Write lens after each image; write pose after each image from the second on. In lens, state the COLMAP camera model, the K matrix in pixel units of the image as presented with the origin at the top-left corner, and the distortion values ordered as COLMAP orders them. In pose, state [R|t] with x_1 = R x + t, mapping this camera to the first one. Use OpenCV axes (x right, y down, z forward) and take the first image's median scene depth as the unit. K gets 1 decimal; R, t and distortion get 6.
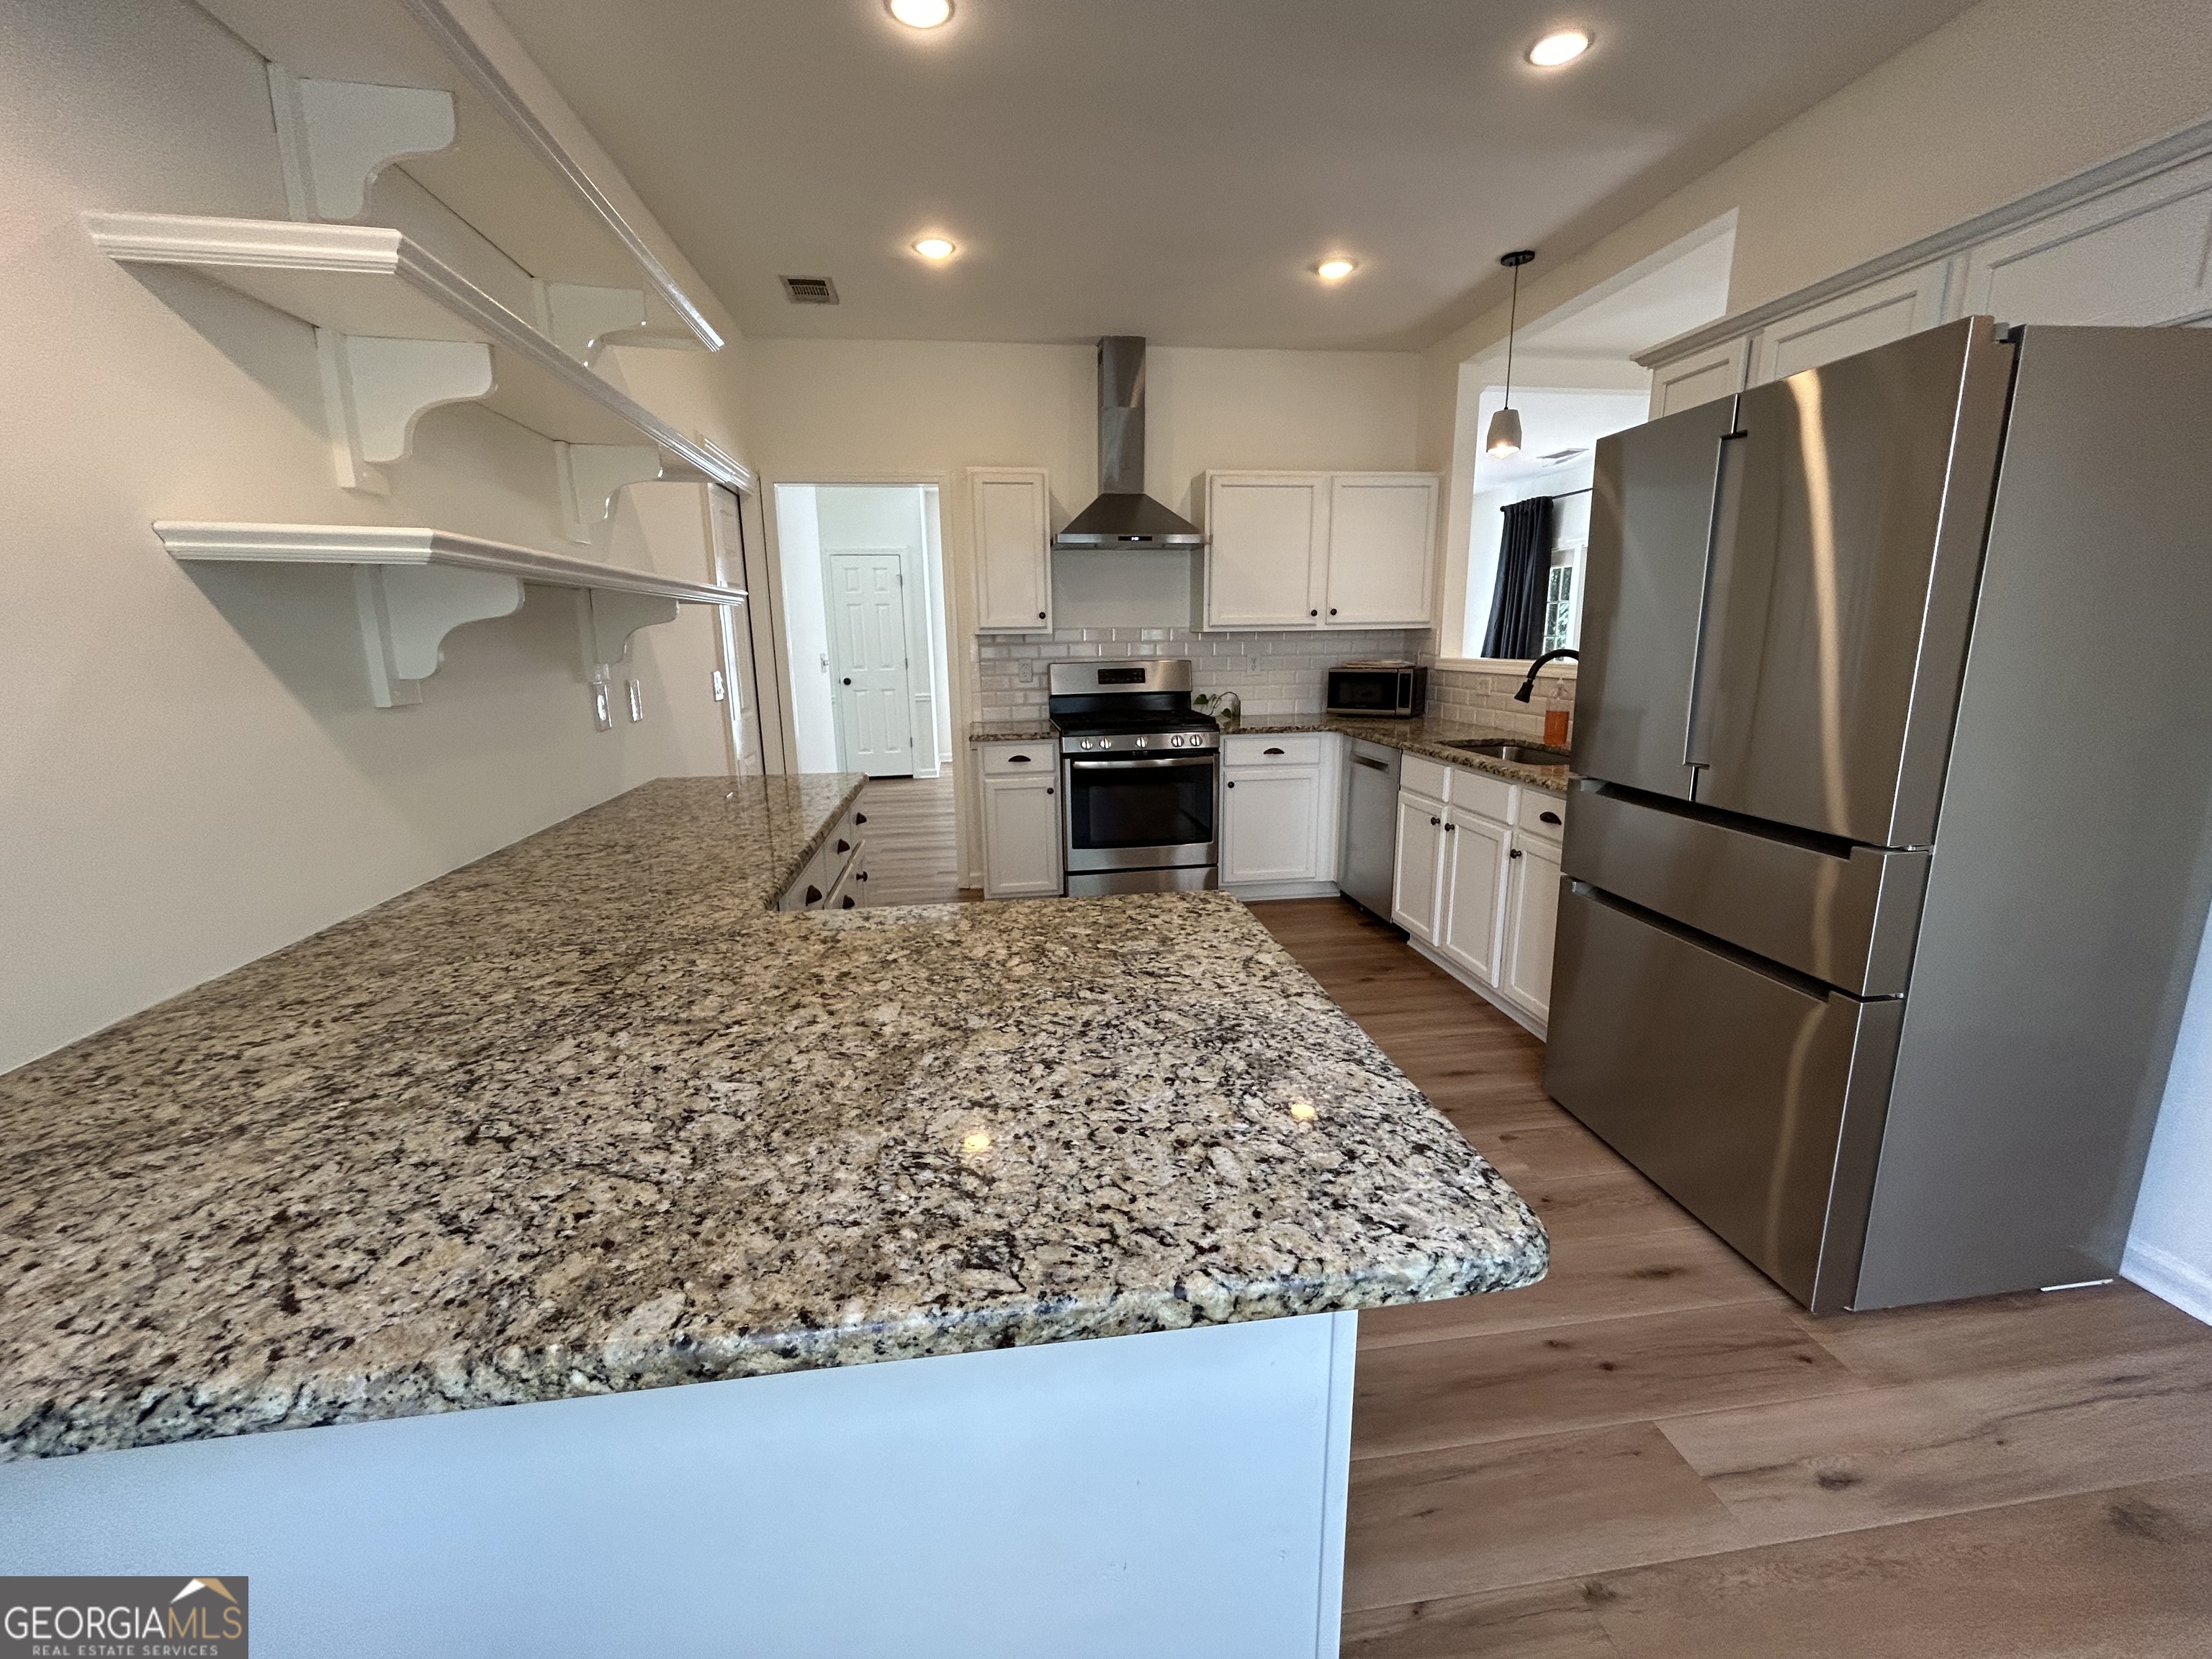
lens RADIAL K [[897.6, 0, 1110.5], [0, 897.6, 821.8], [0, 0, 1]] dist [-0.002371, -0.000019]
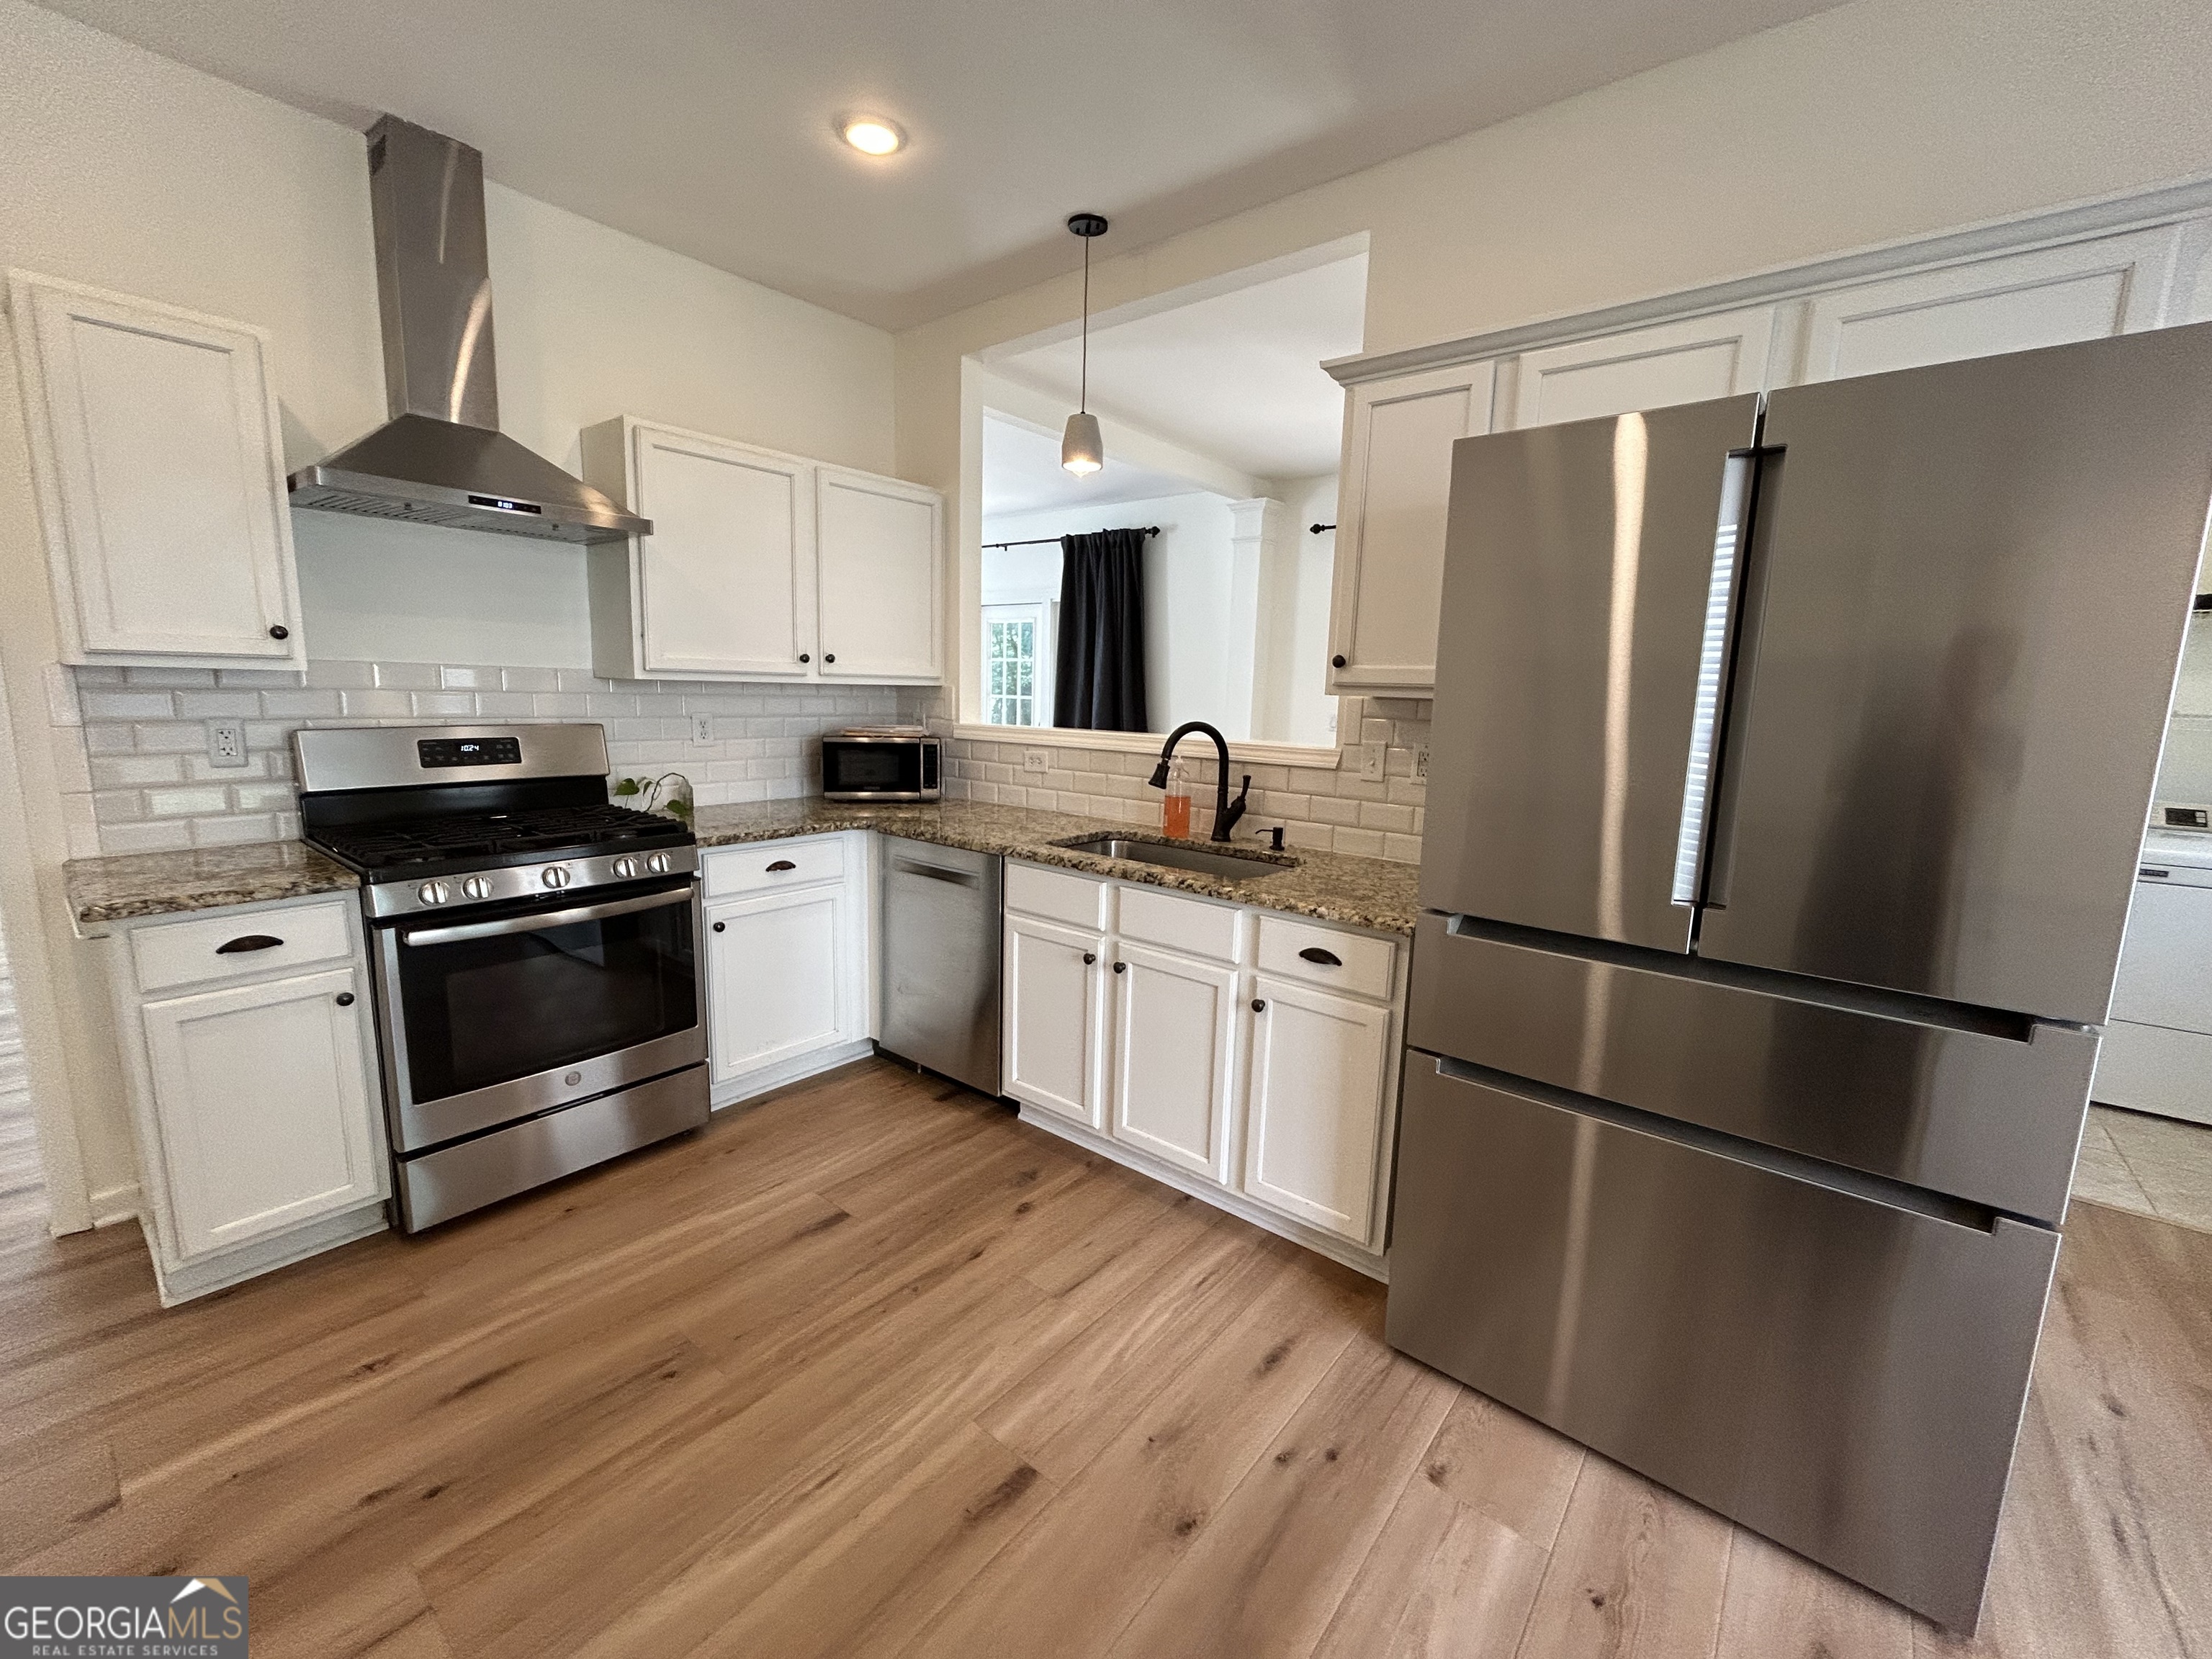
lens RADIAL K [[897.6, 0, 1117.1], [0, 897.6, 828.2], [0, 0, 1]] dist [-0.002371, -0.000019]
pose [[0.736942, -0.071784, 0.672134, -0.078613], [0.103261, 0.994630, -0.006991, -0.080146], [-0.668022, 0.074557, 0.740397, 0.370360]]
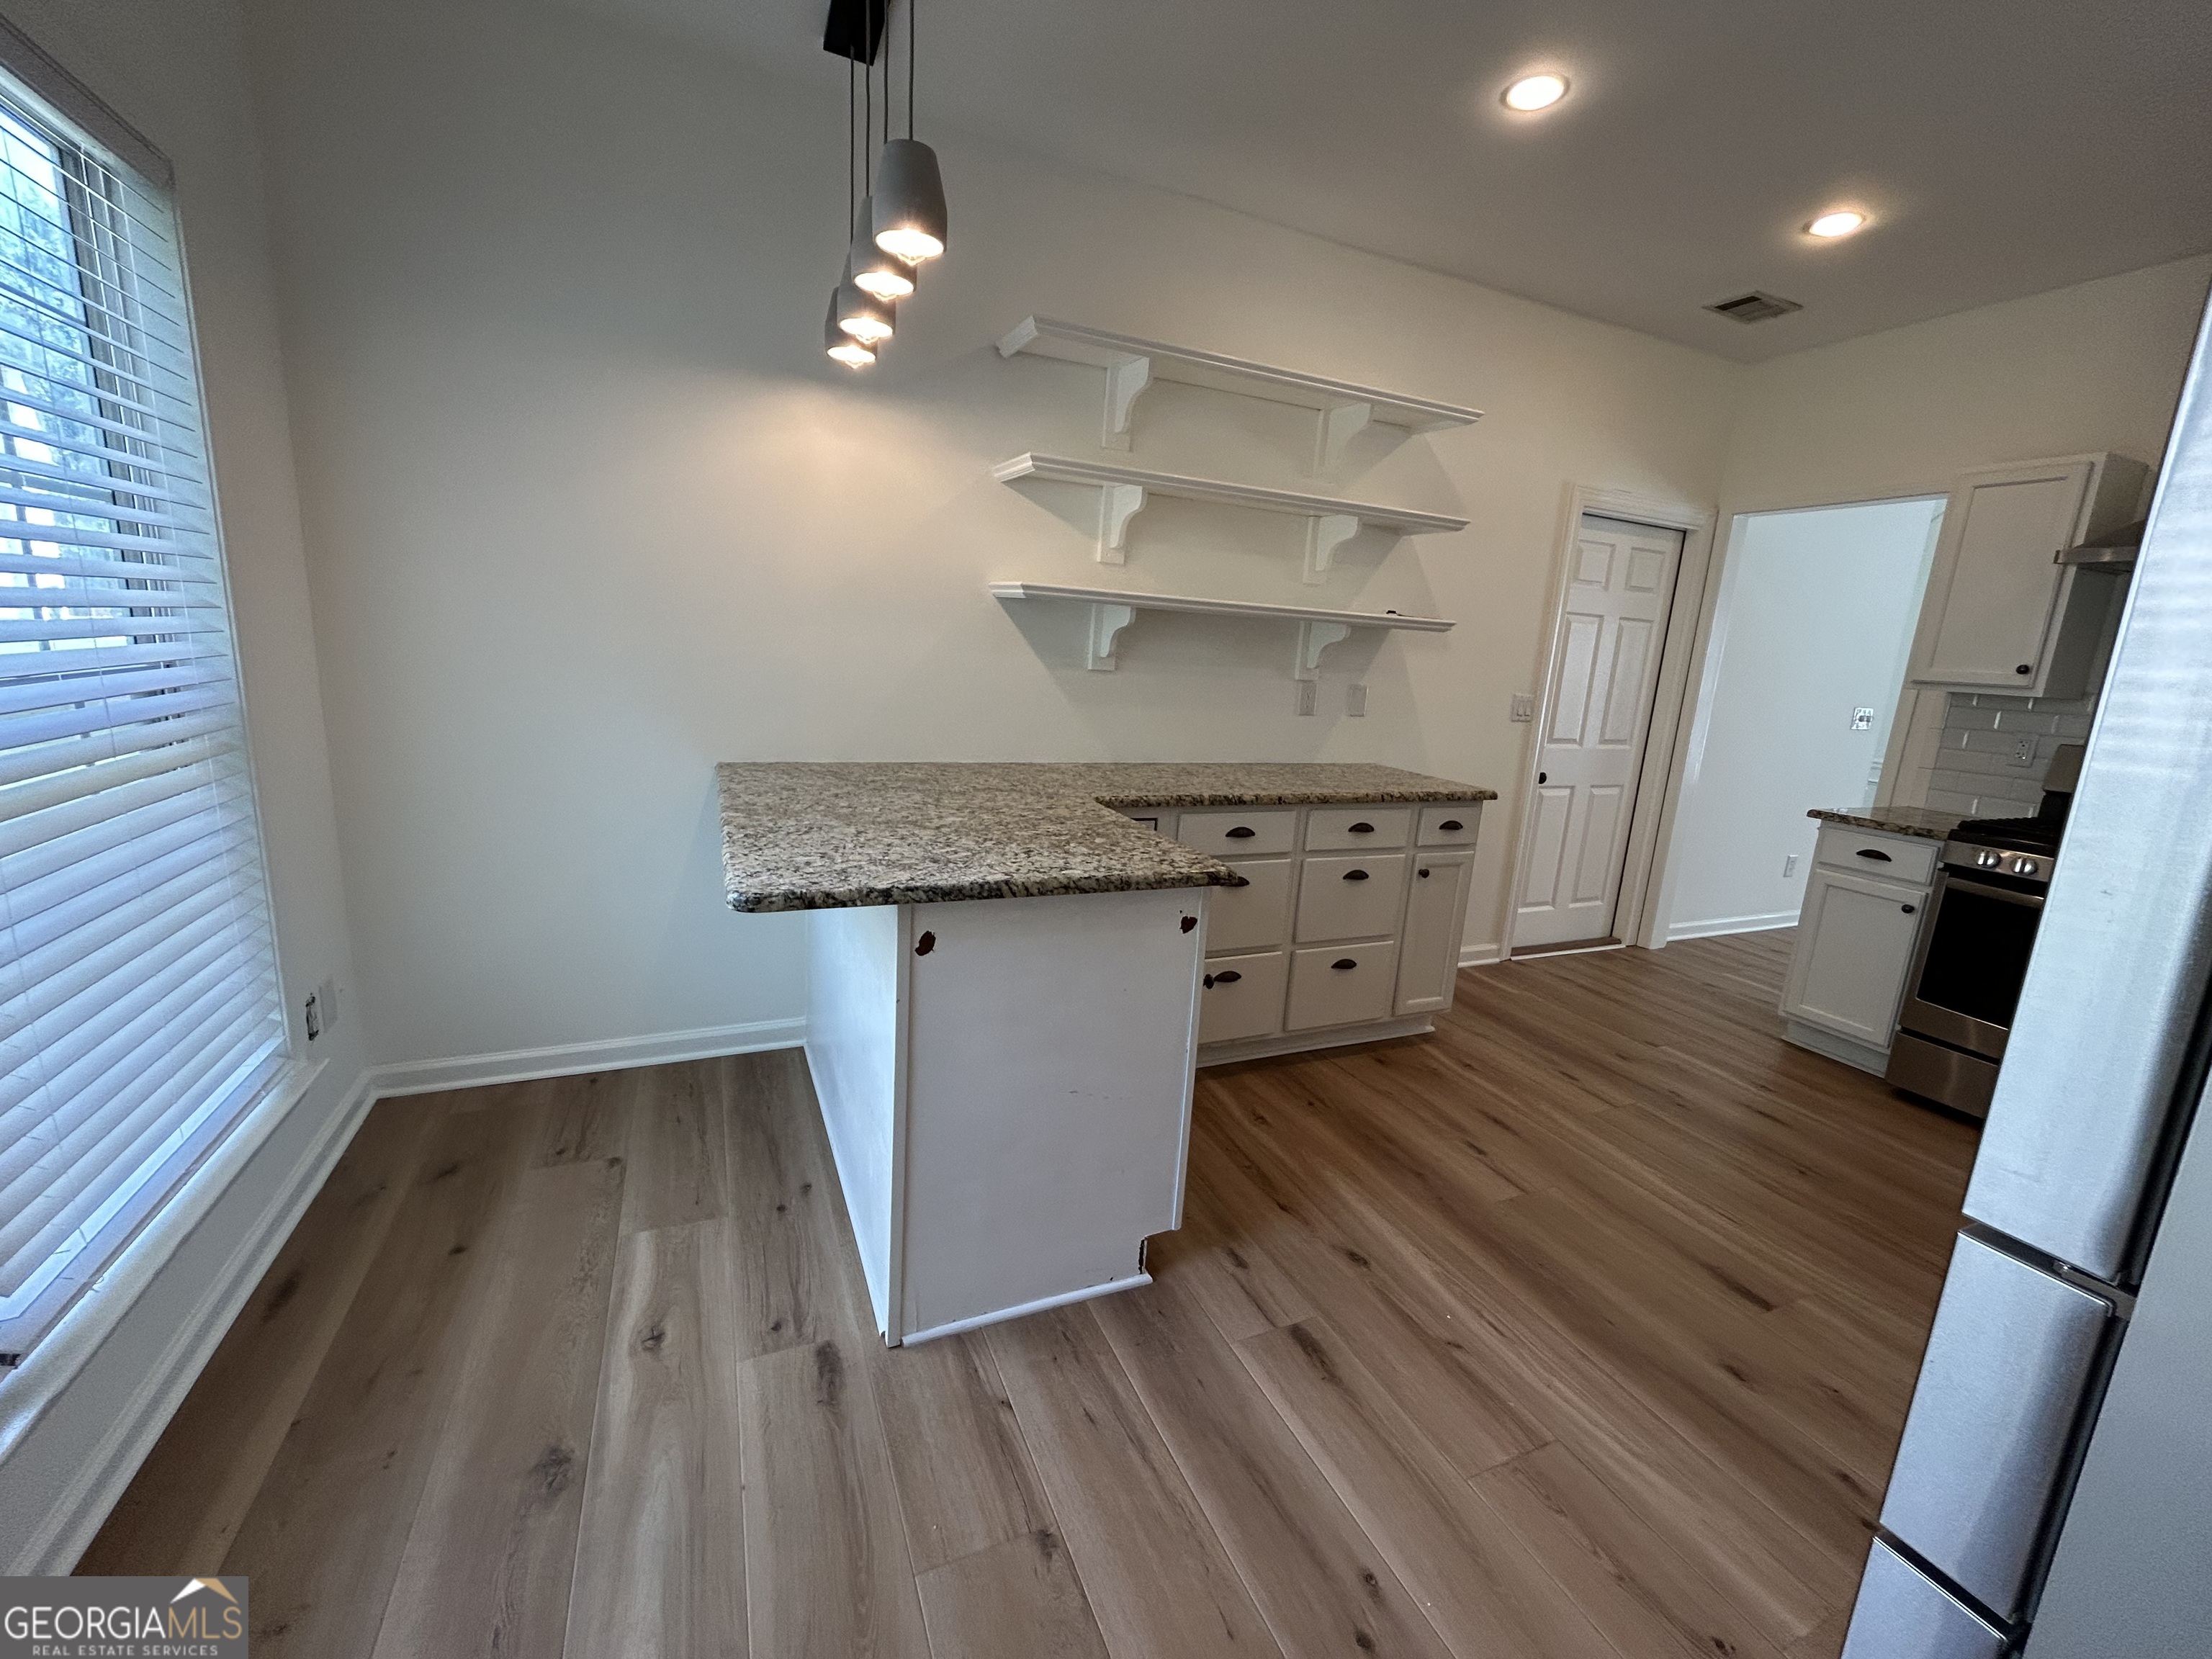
lens RADIAL K [[897.6, 0, 1110.5], [0, 897.6, 826.4], [0, 0, 1]] dist [-0.002371, -0.000019]
pose [[0.271454, 0.224936, -0.935797, 0.419427], [-0.262161, 0.952821, 0.152981, -0.040271], [0.926059, 0.203803, 0.317616, 0.171010]]
